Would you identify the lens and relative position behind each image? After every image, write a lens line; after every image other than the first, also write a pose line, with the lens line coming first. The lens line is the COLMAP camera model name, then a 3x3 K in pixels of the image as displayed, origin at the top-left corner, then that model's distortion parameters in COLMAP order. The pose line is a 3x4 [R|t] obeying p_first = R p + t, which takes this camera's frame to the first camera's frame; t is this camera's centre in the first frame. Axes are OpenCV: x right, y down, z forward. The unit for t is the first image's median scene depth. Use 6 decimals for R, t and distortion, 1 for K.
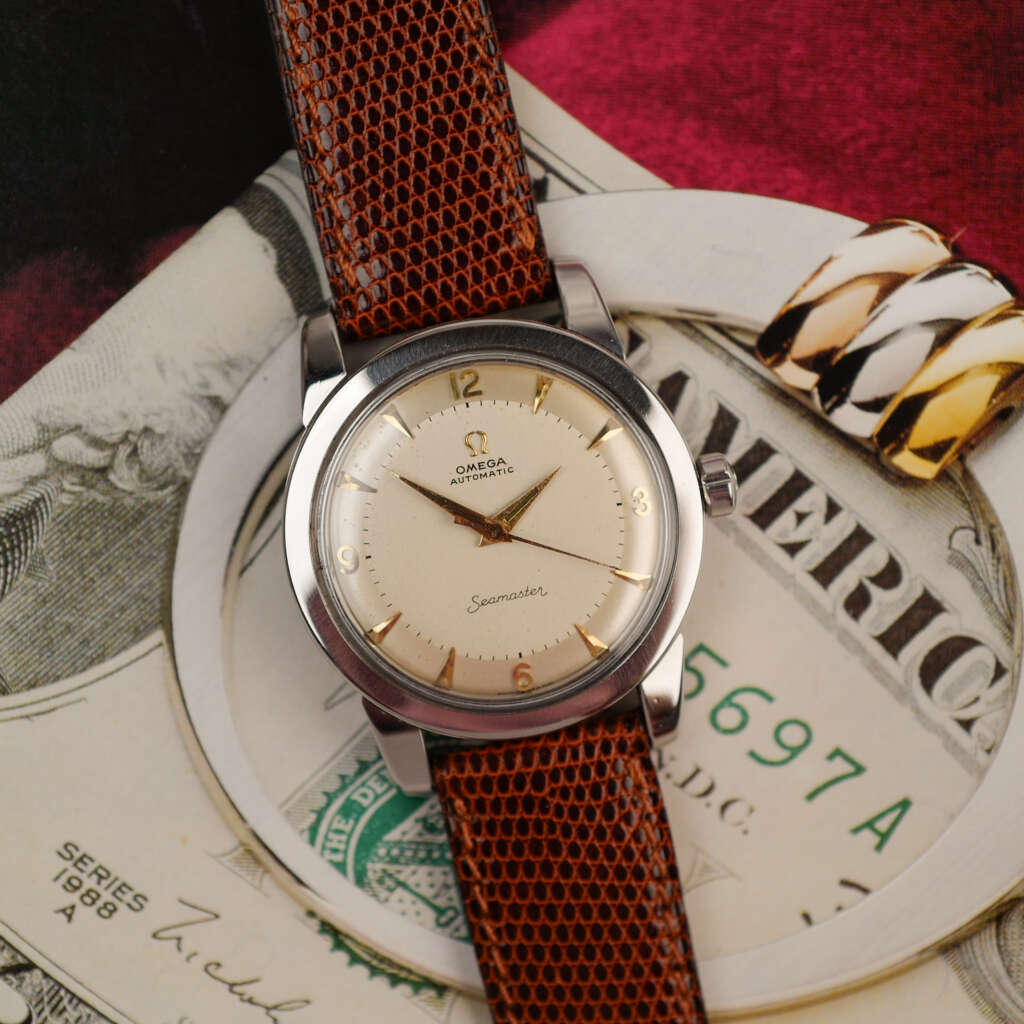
lens RADIAL K [[2189.1, 0, 507.9], [0, 2189.1, 509.6], [0, 0, 1]] dist [0.013838, 0.000000]
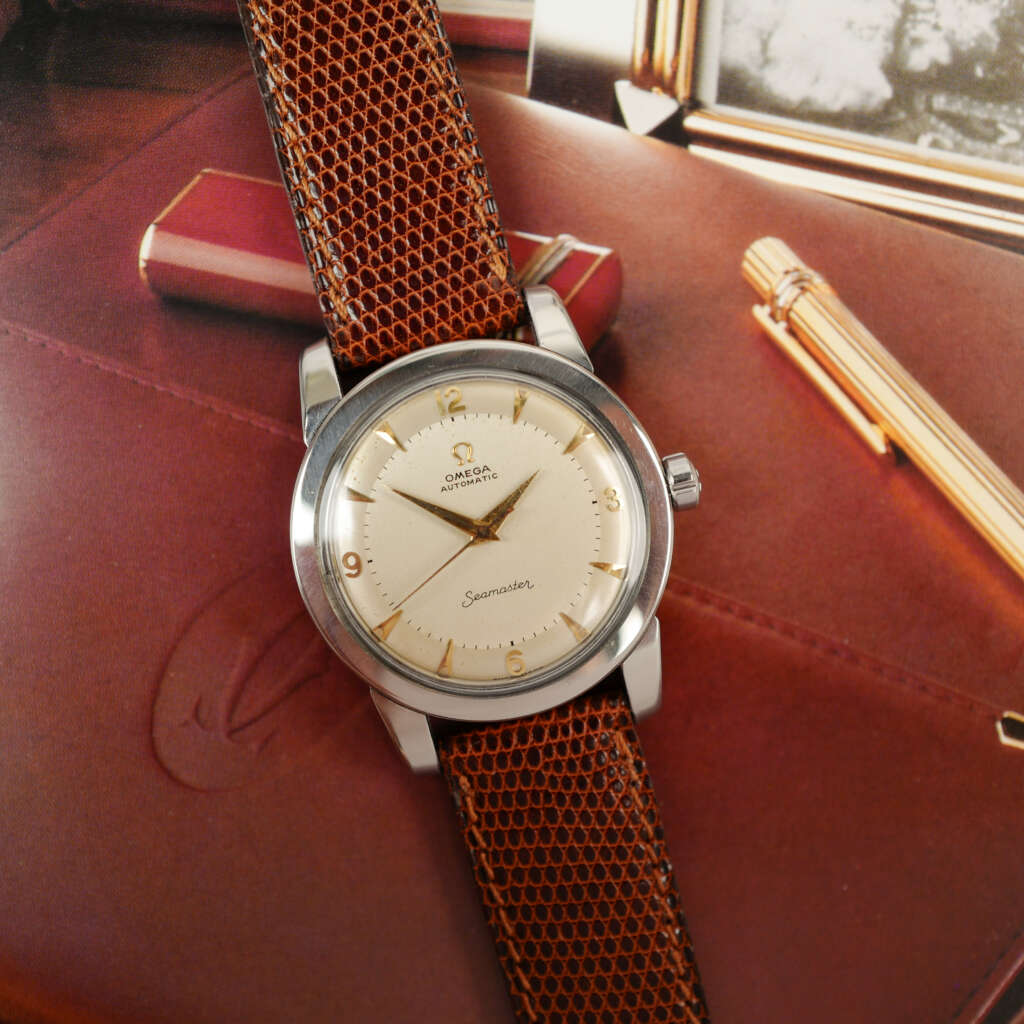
lens RADIAL K [[1447.6, 0, 509.4], [0, 1447.6, 516.8], [0, 0, 1]] dist [0.009206, 0.000000]
pose [[0.998752, -0.048942, 0.009922, 0.000352], [0.049183, 0.998459, -0.025722, 0.021294], [-0.008648, 0.026178, 0.999620, 0.266466]]
